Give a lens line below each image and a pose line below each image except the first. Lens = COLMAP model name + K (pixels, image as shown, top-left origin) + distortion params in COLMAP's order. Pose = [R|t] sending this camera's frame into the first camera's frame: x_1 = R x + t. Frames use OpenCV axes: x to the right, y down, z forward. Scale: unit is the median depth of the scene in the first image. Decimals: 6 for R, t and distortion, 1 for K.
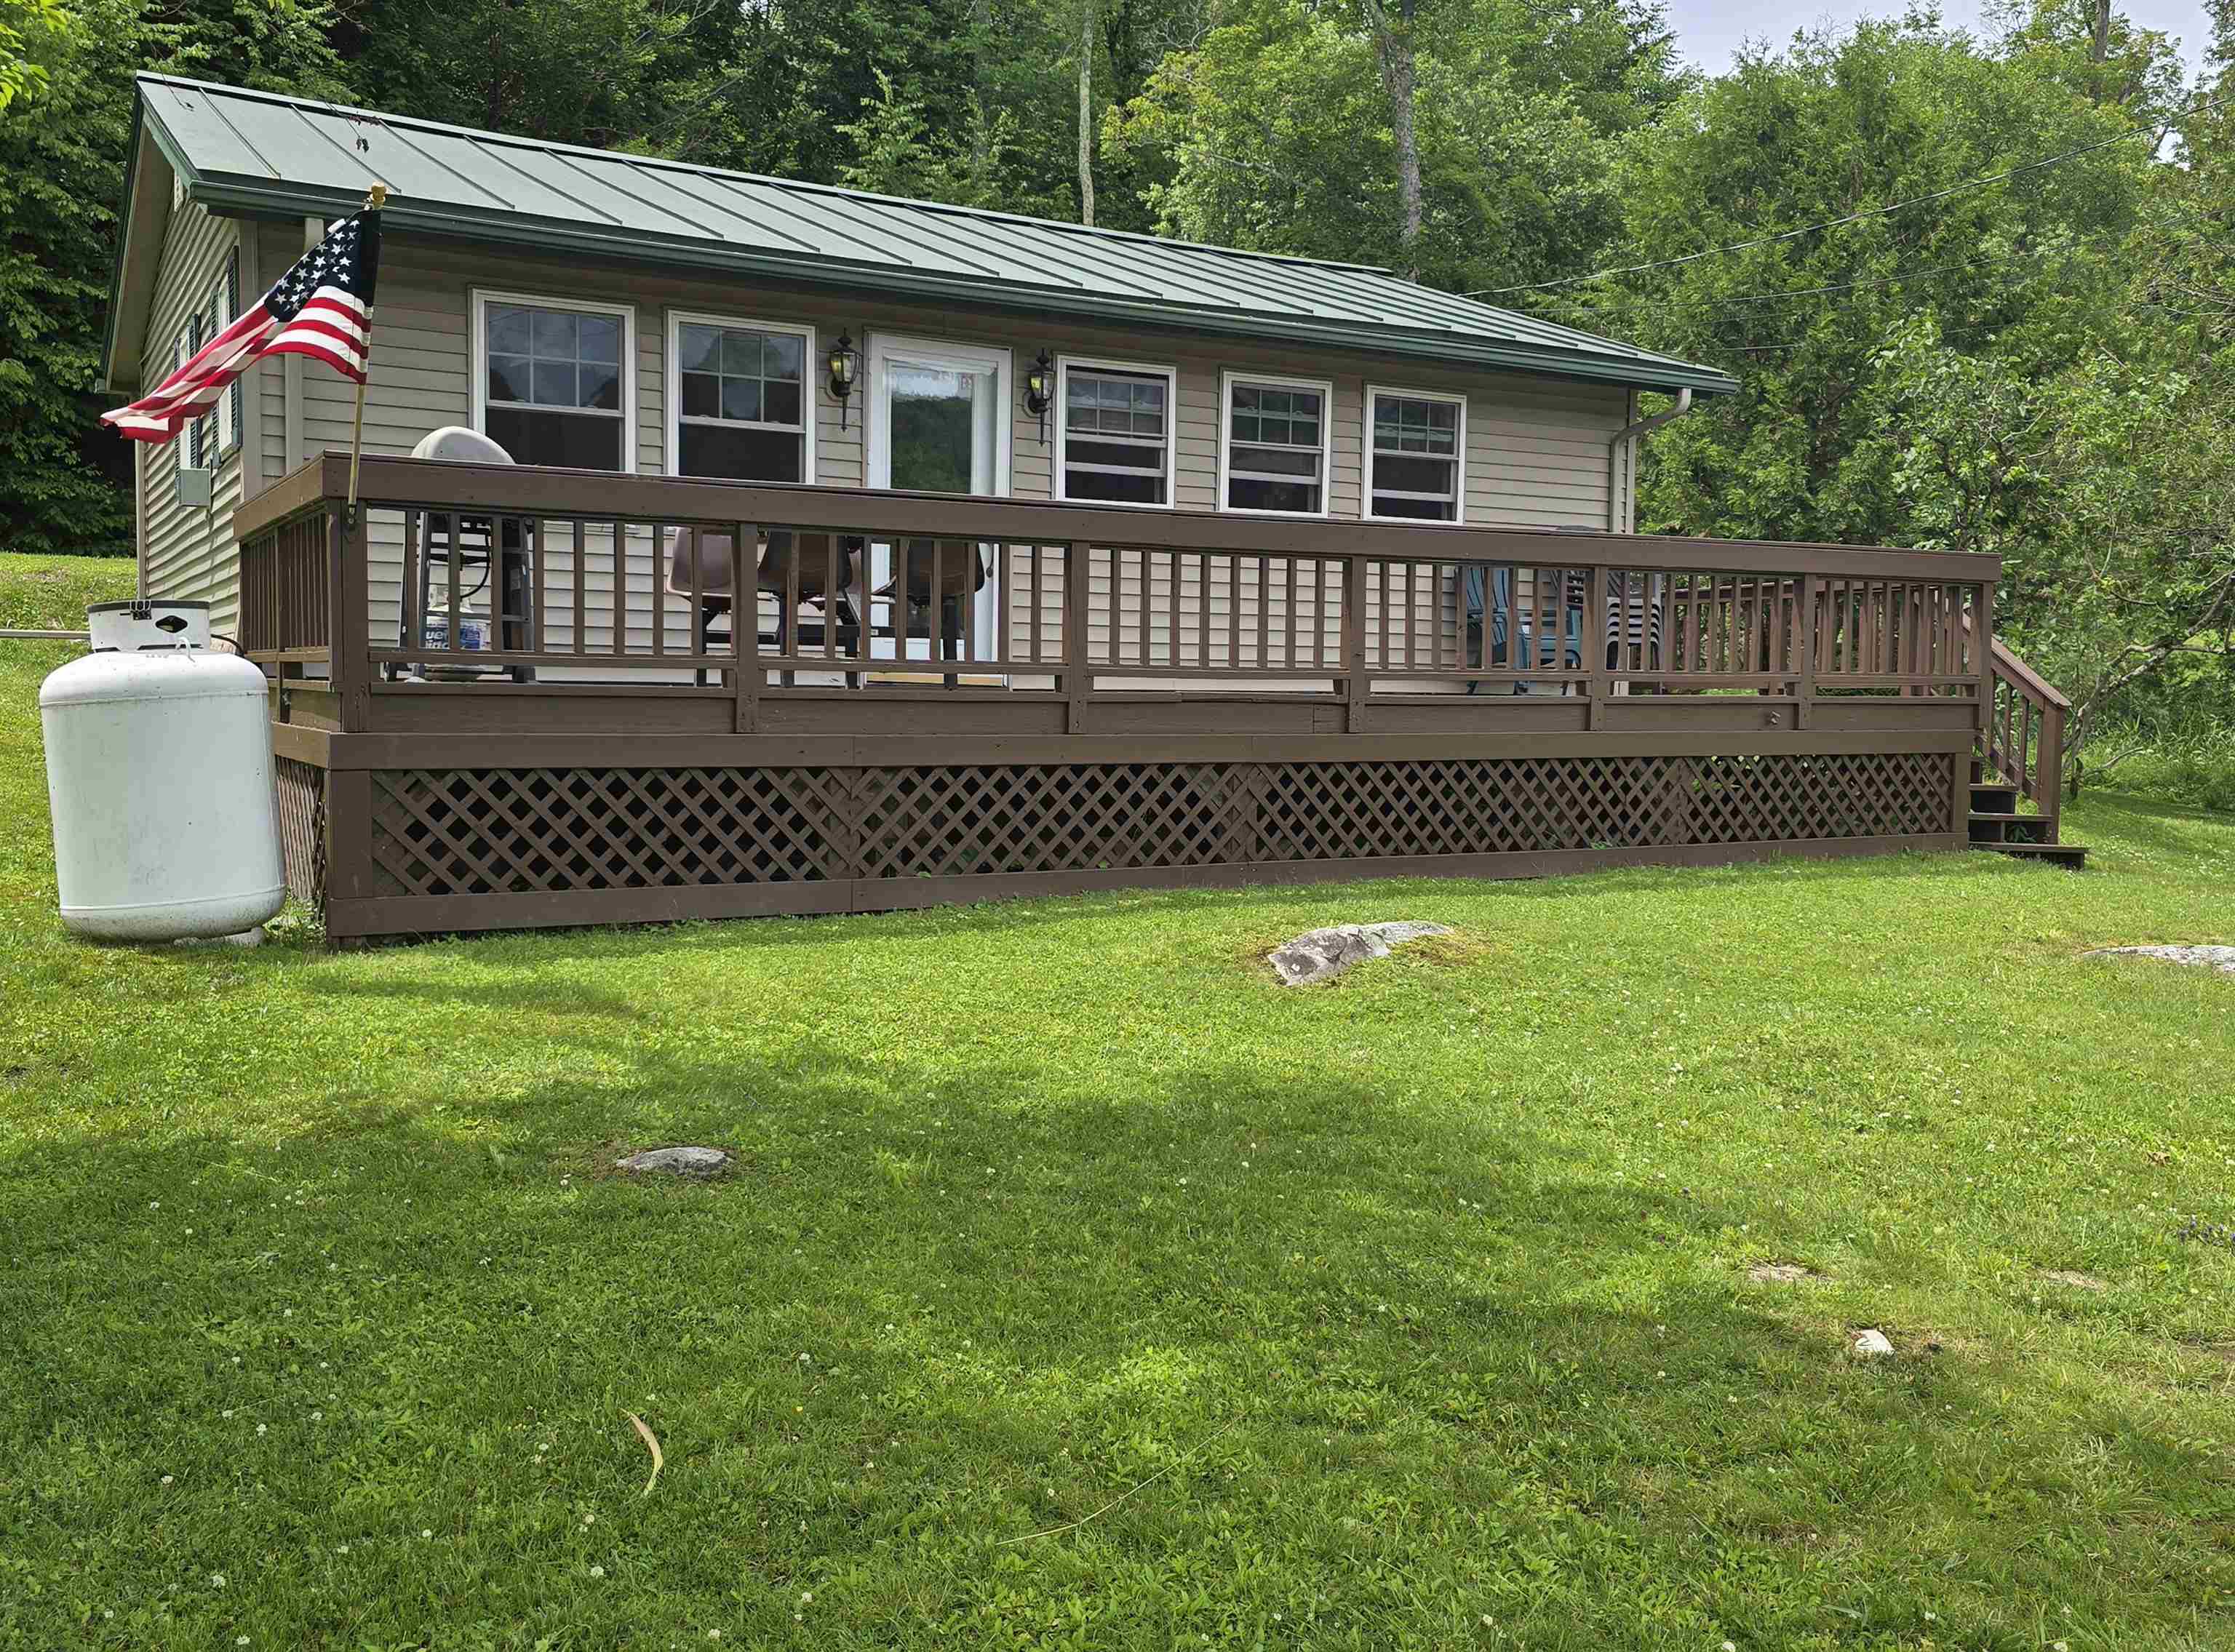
lens RADIAL K [[2008.2, 0, 1183.7], [0, 2008.2, 828.6], [0, 0, 1]] dist [0.092572, -0.116285]
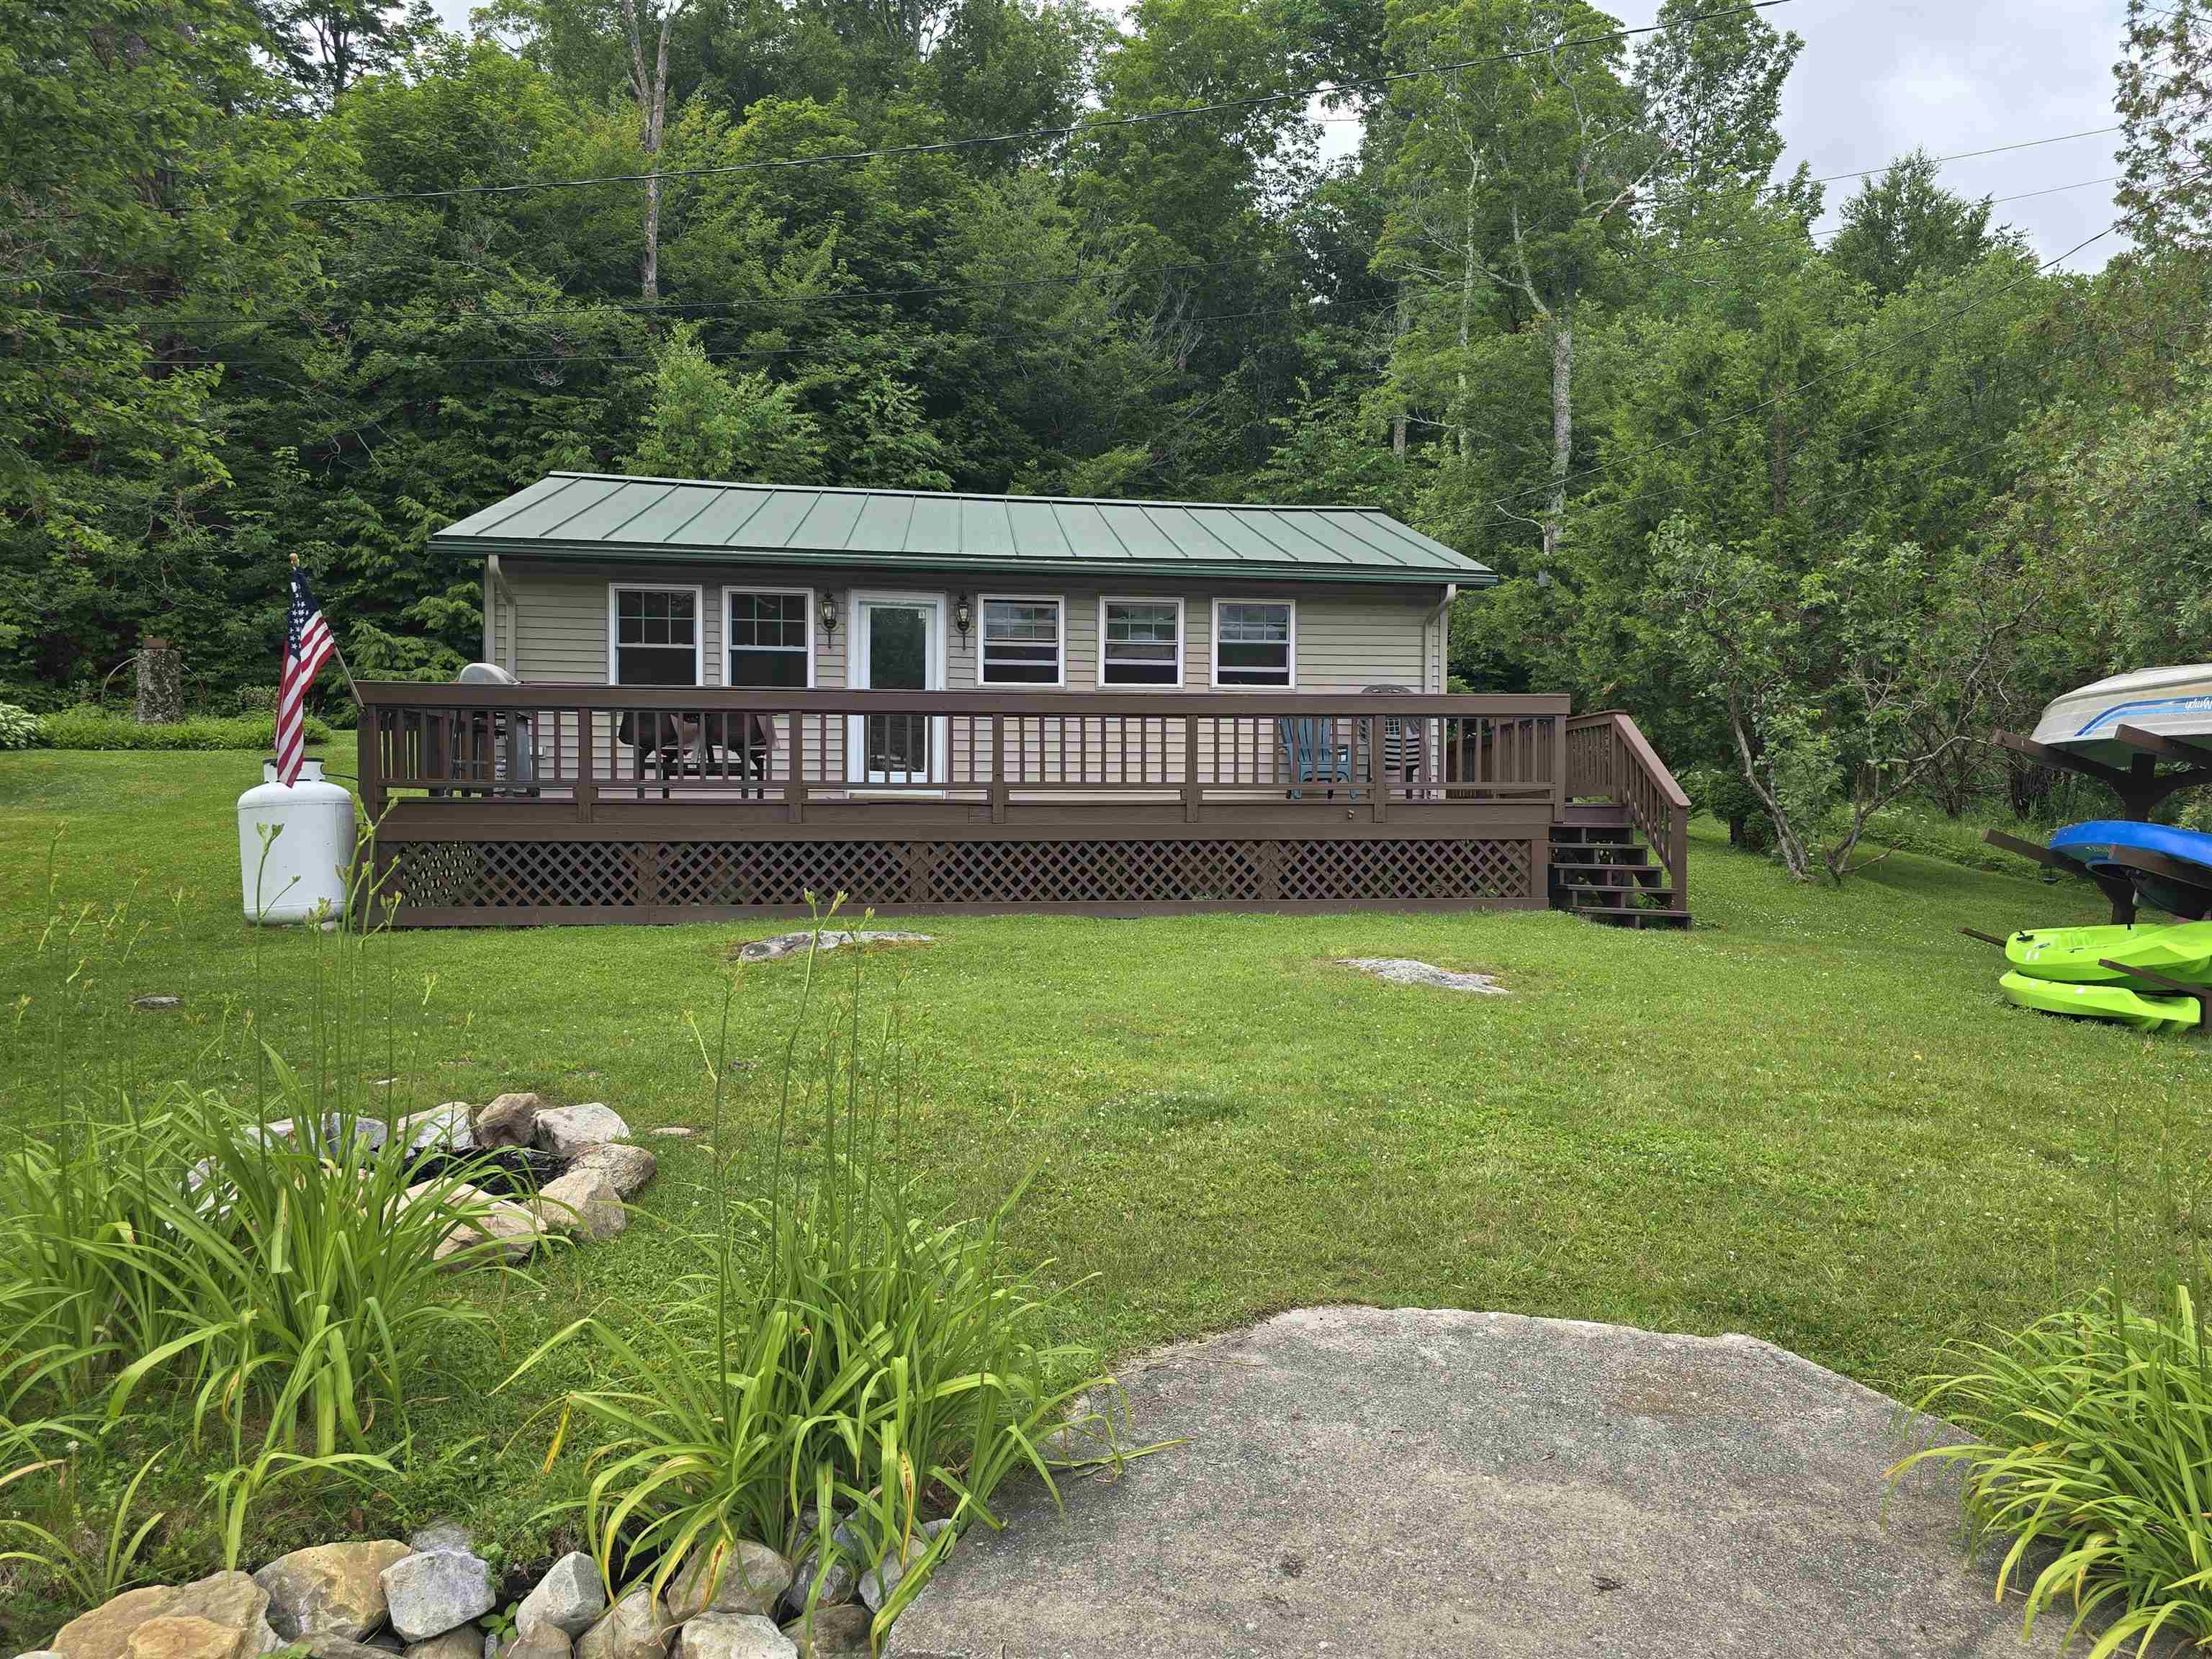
lens RADIAL K [[1555.0, 0, 1142.0], [0, 1555.0, 825.7], [0, 0, 1]] dist [0.070976, -0.069330]
pose [[0.926032, -0.008598, -0.377347, 0.626229], [-0.016672, 0.997833, -0.063648, 0.029196], [0.377077, 0.065231, 0.923882, -0.089535]]
